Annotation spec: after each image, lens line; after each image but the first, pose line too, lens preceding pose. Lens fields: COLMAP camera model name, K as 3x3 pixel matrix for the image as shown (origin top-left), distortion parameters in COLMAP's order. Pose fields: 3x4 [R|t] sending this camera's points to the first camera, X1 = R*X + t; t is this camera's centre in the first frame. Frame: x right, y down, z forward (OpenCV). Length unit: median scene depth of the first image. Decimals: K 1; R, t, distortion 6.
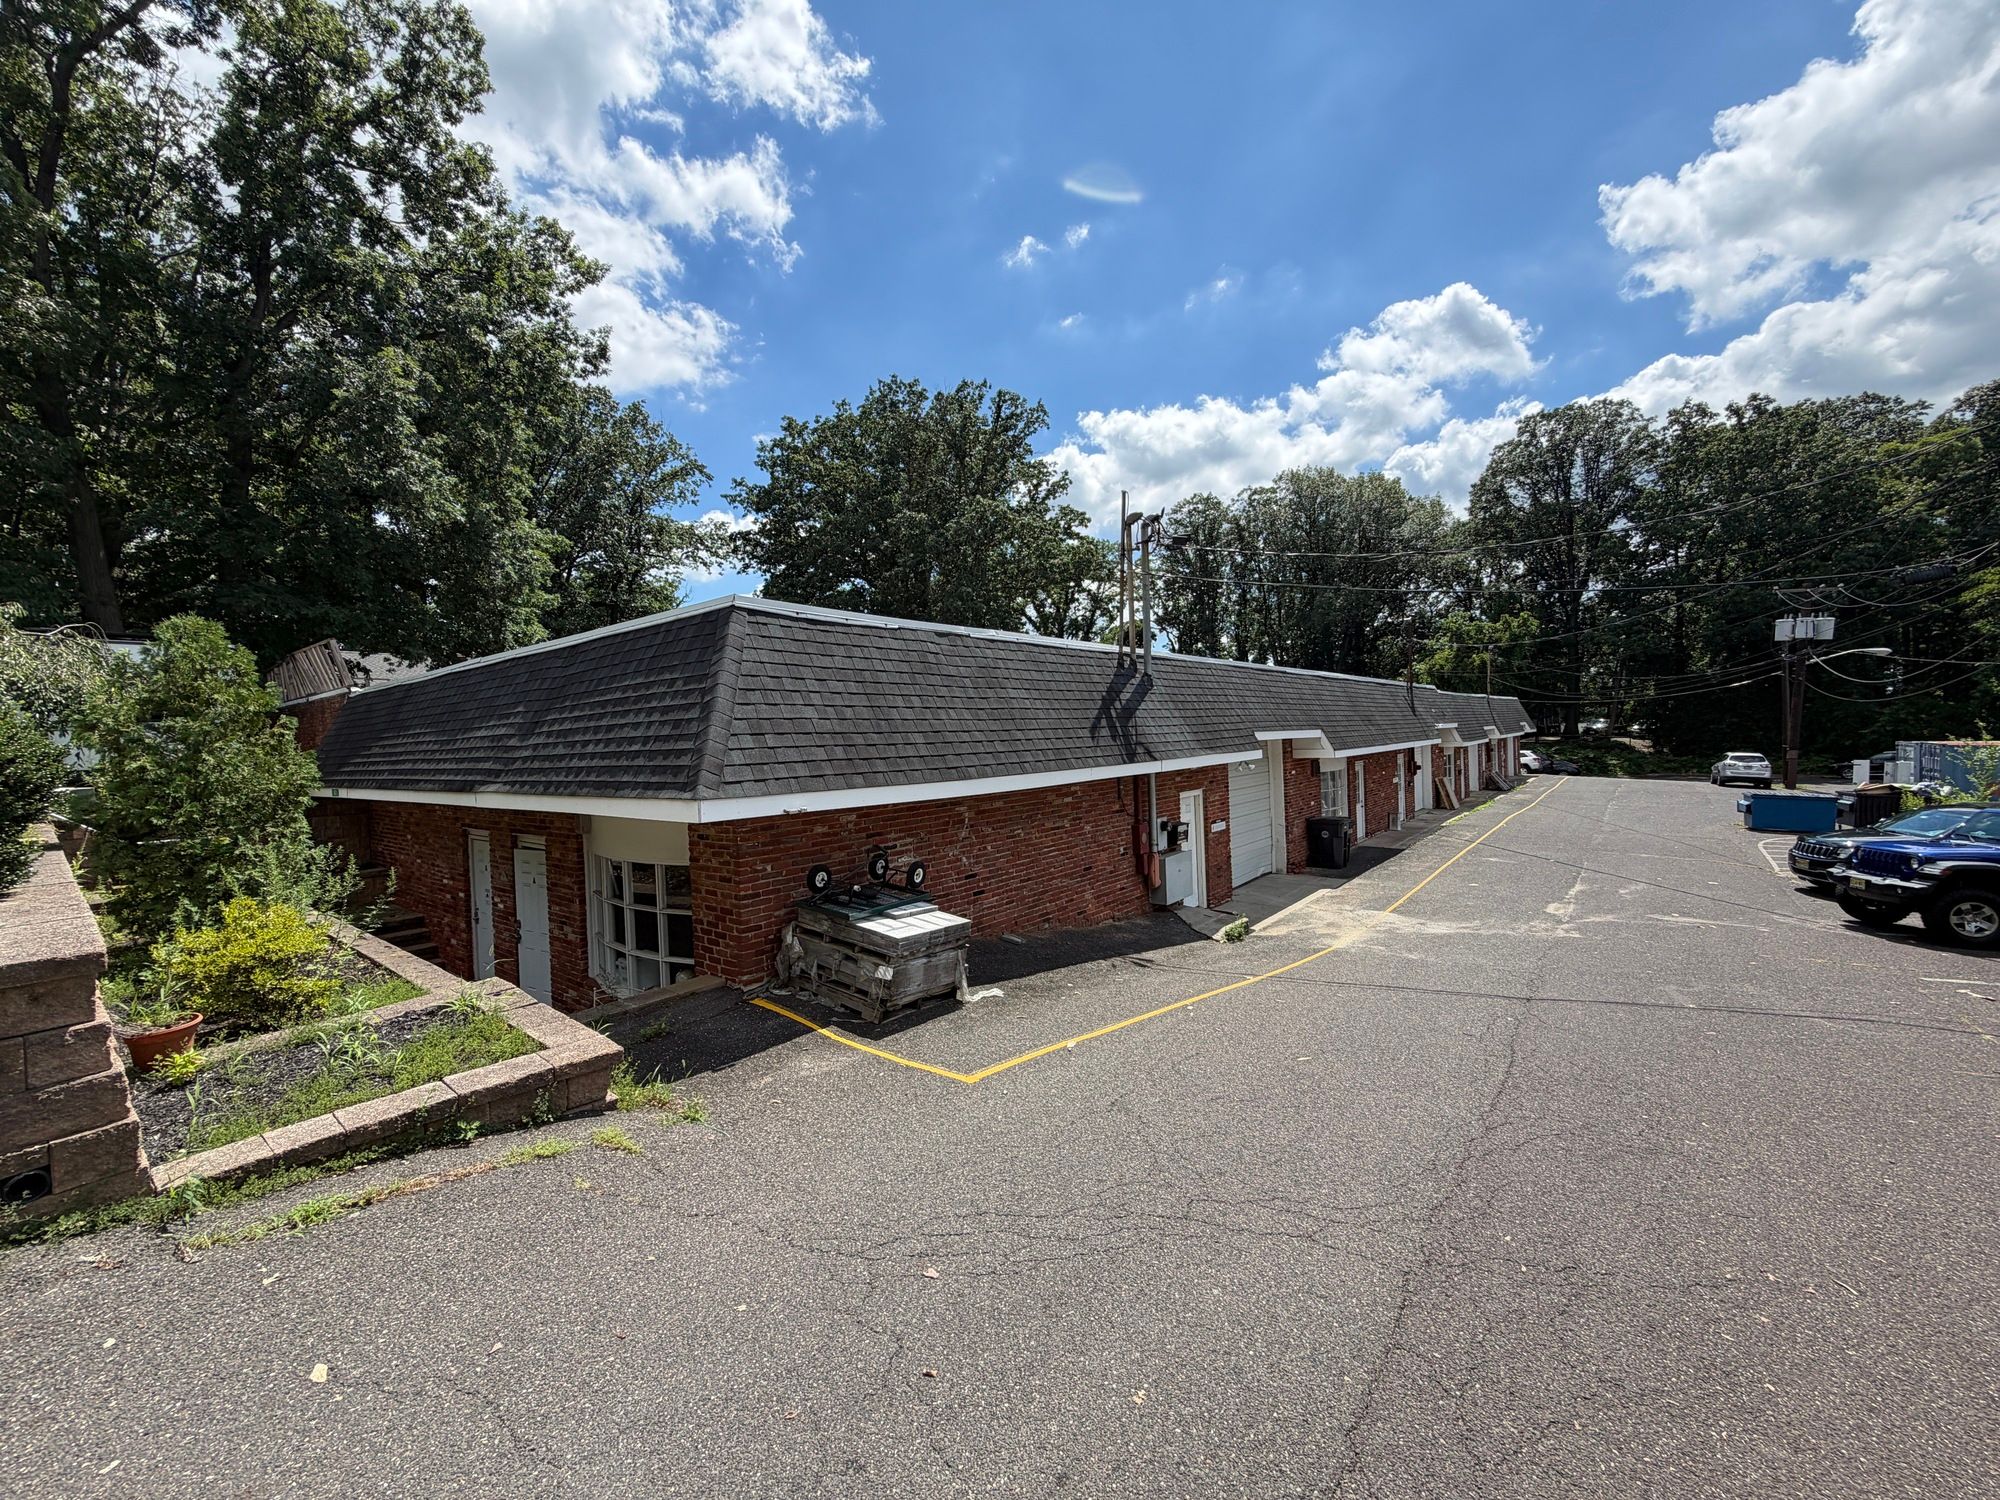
lens RADIAL K [[799.3, 0, 992.4], [0, 799.3, 751.4], [0, 0, 1]] dist [0.000117, 0.000247]
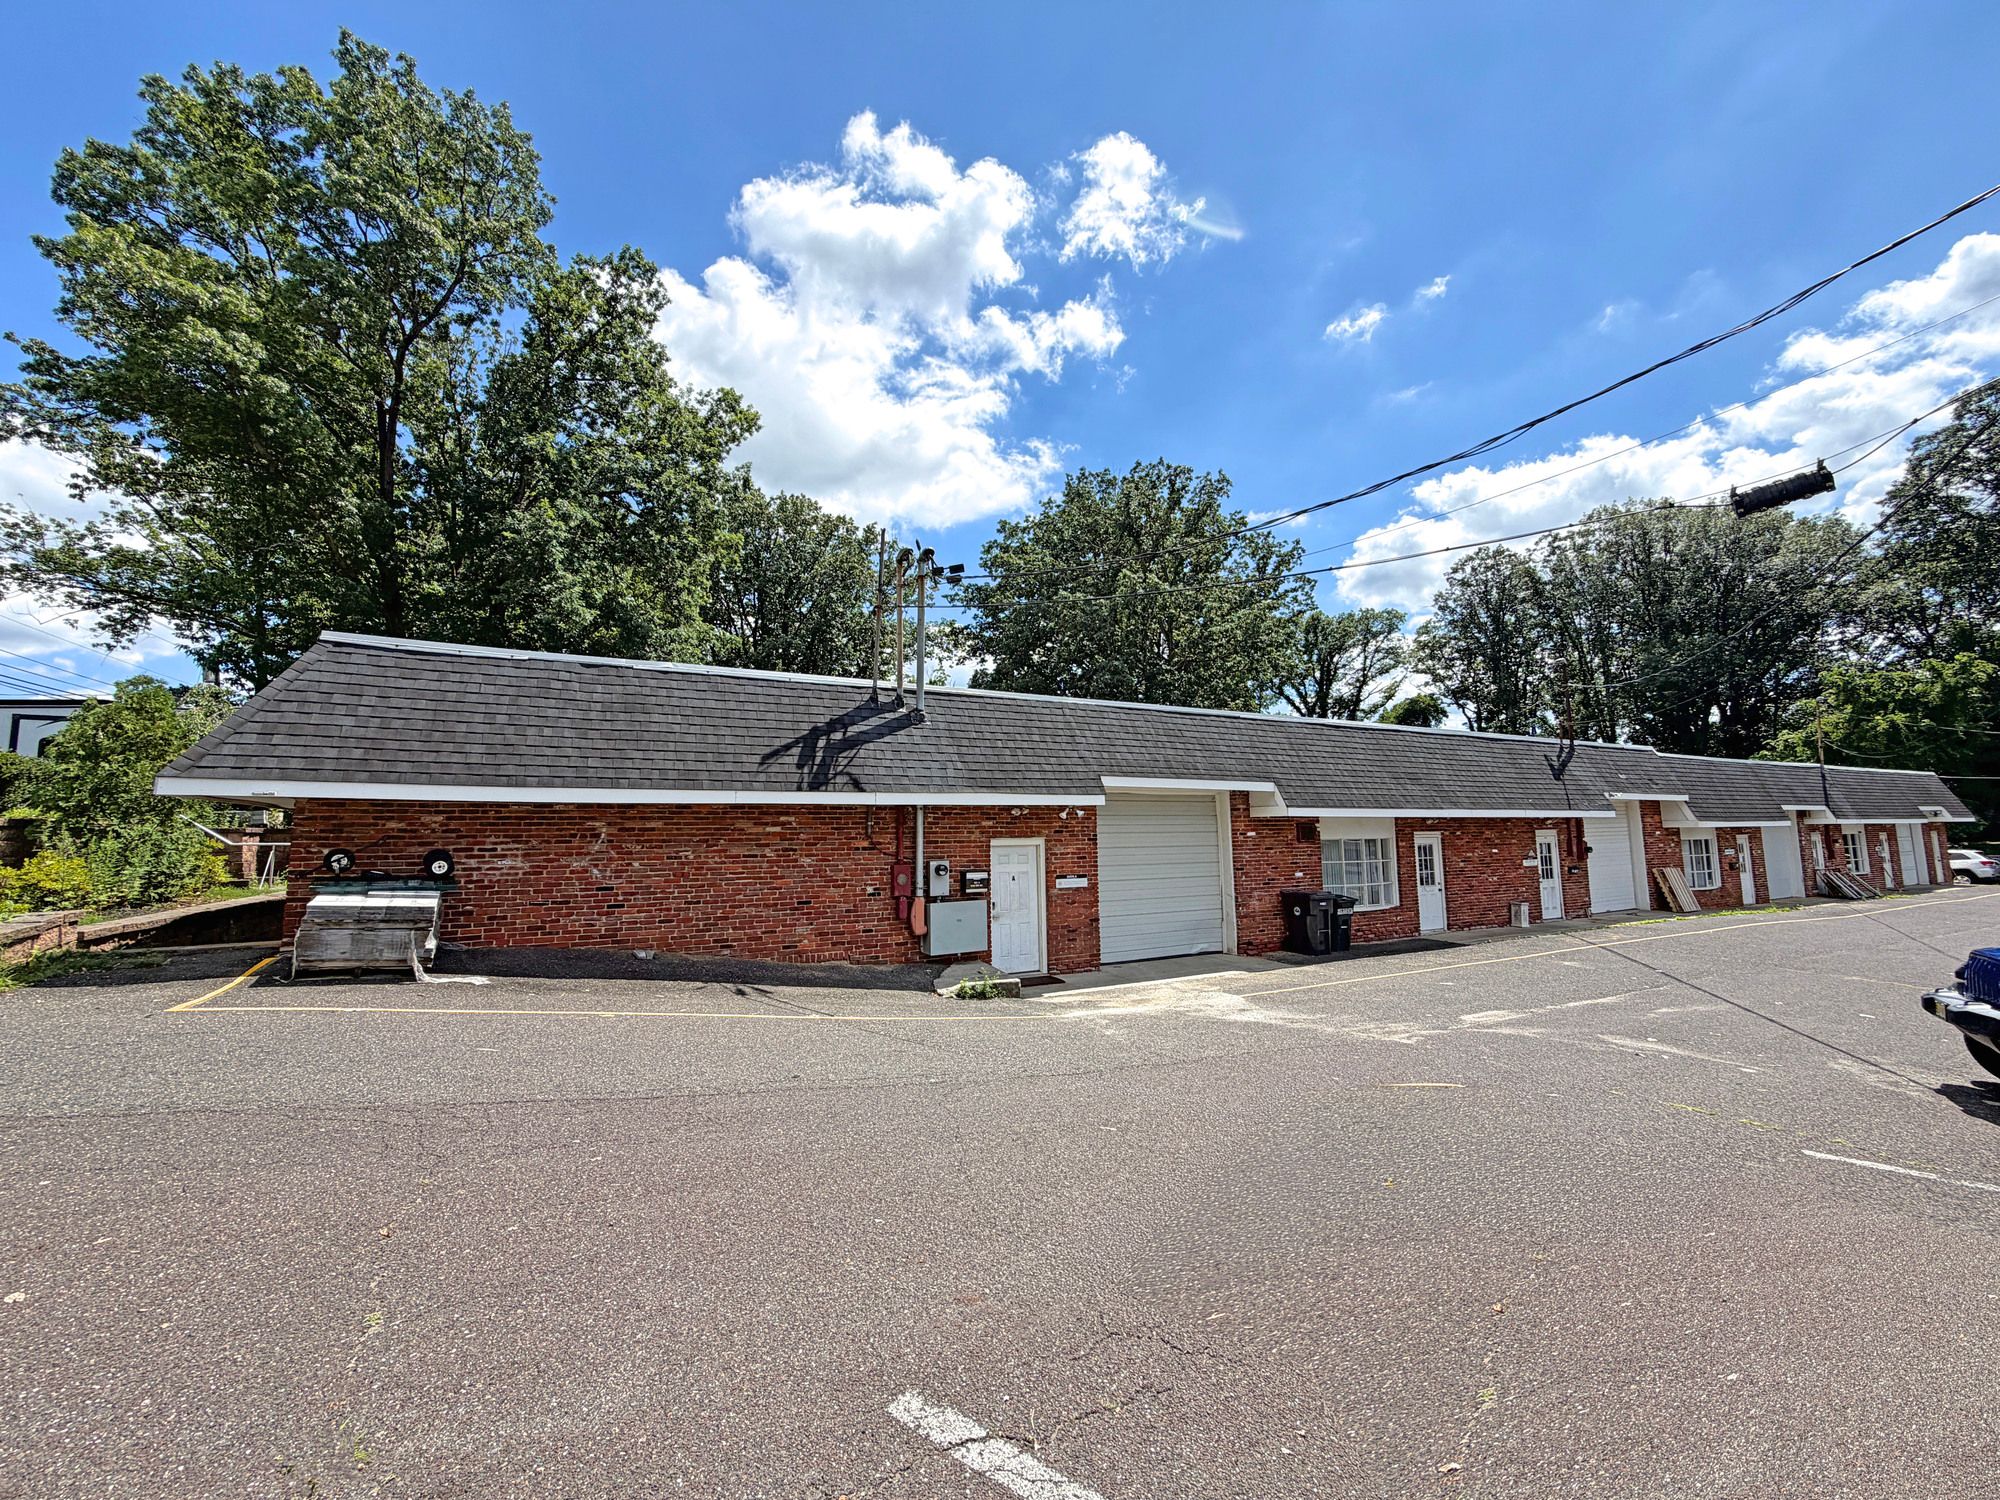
lens RADIAL K [[799.3, 0, 990.5], [0, 799.3, 745.4], [0, 0, 1]] dist [0.000117, 0.000247]
pose [[0.922280, -0.017716, -0.386117, 0.139730], [-0.029572, 0.992787, -0.116186, 0.012295], [0.385390, 0.118574, 0.915103, 0.033427]]
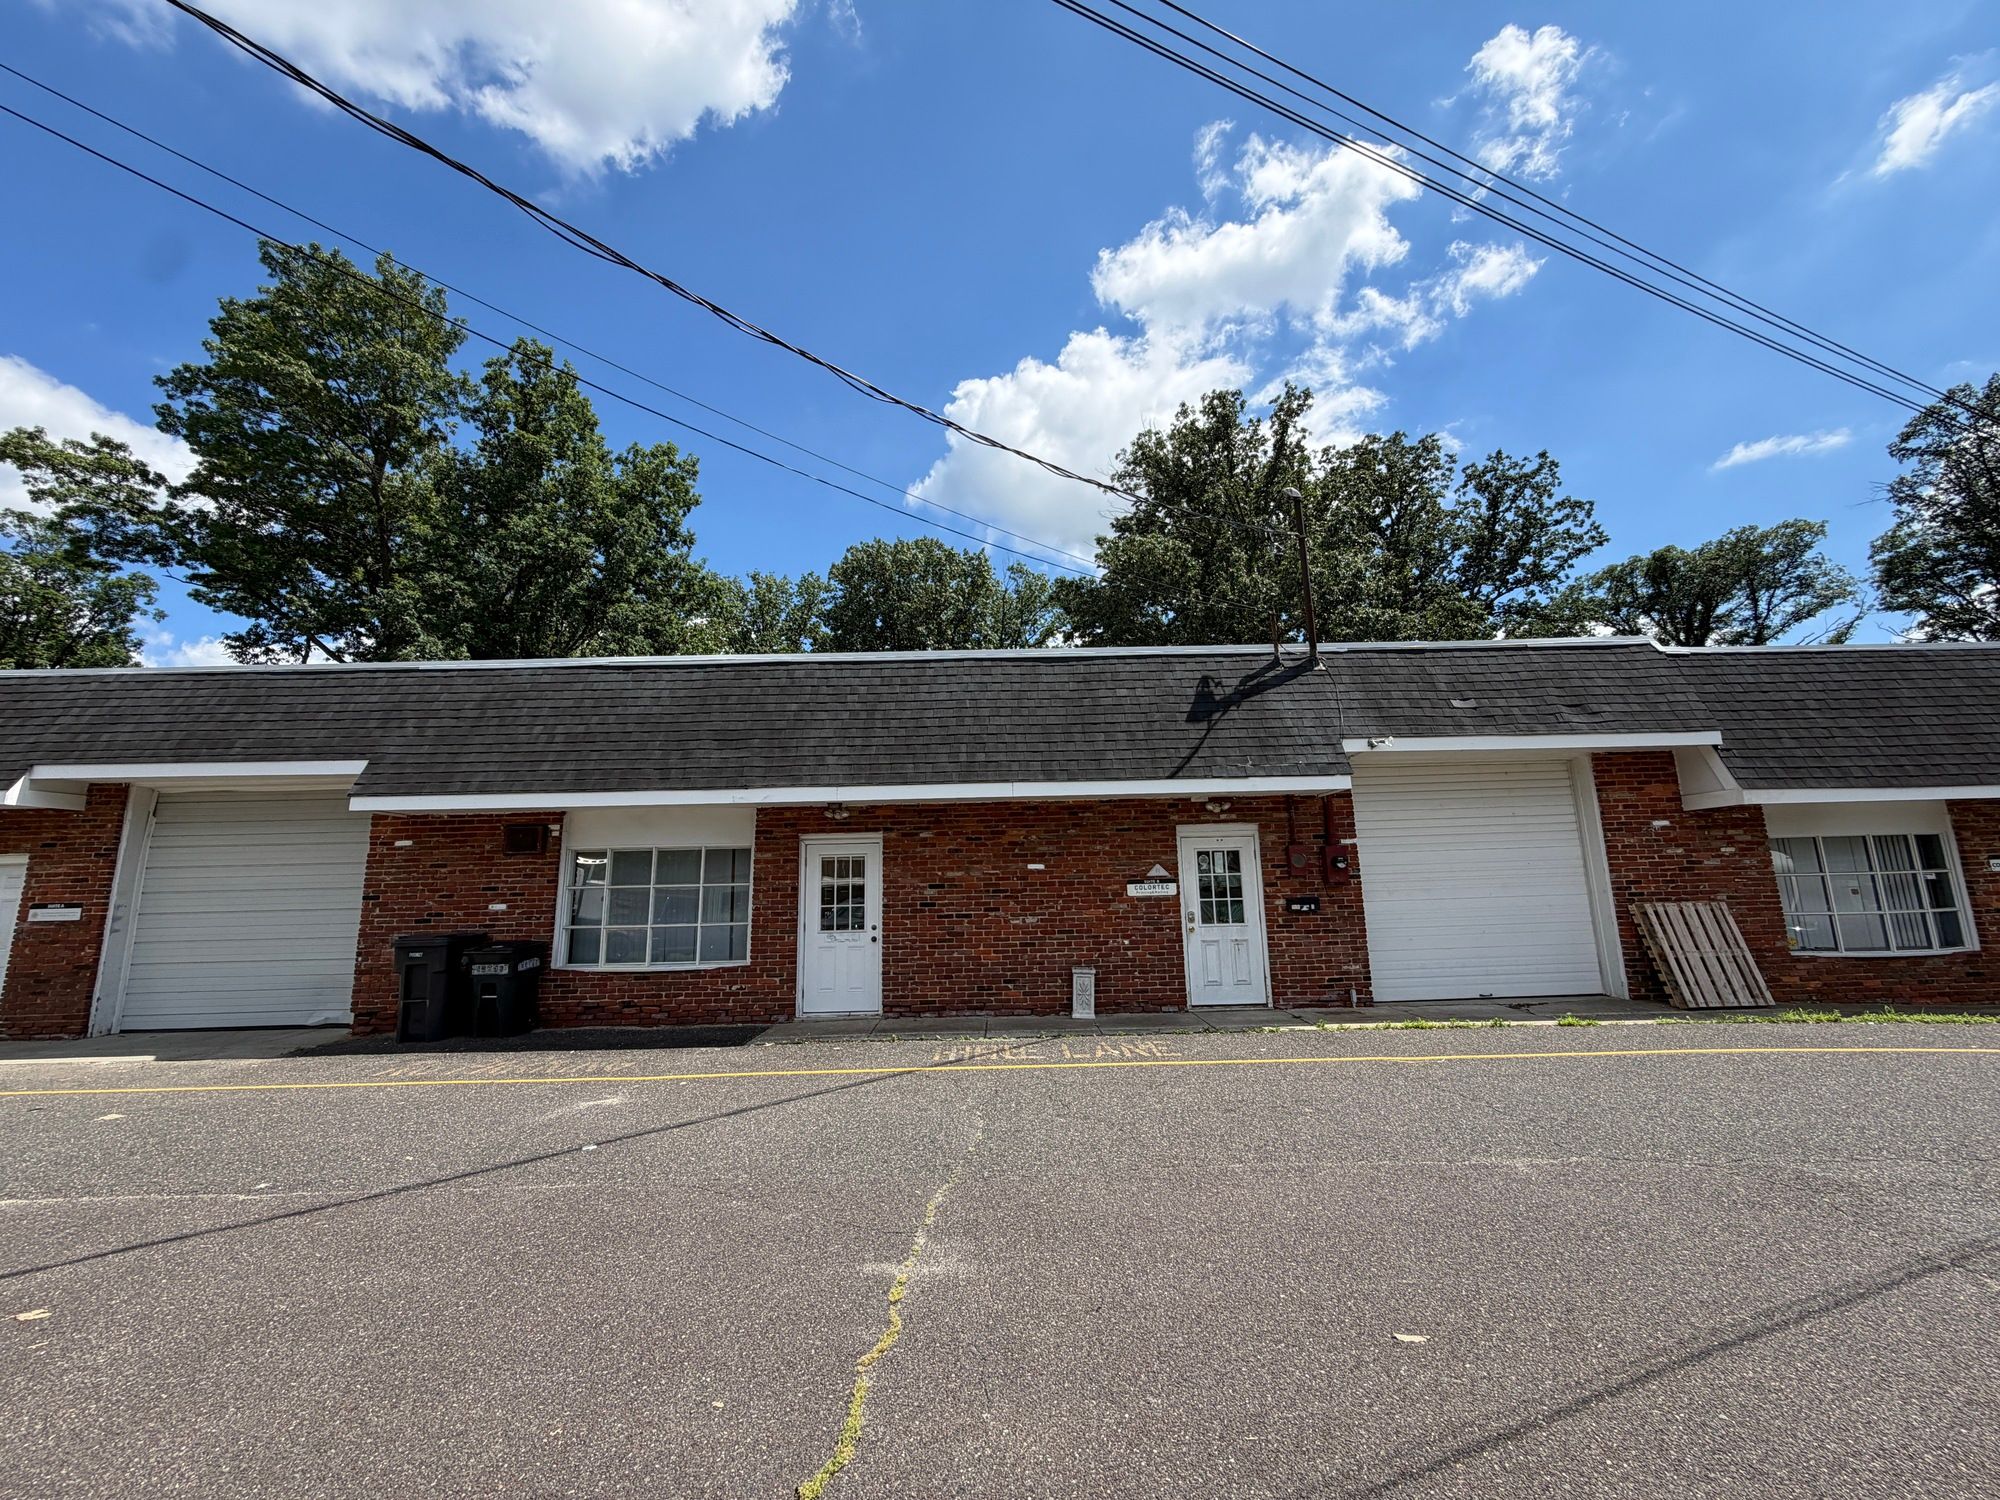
lens RADIAL K [[845.8, 0, 994.0], [0, 845.8, 748.8], [0, 0, 1]] dist [0.000267, -0.000294]
pose [[0.638015, -0.126586, -0.759547, 0.338771], [-0.014540, 0.984239, -0.176247, 0.018207], [0.769886, 0.123492, 0.626119, 0.292253]]
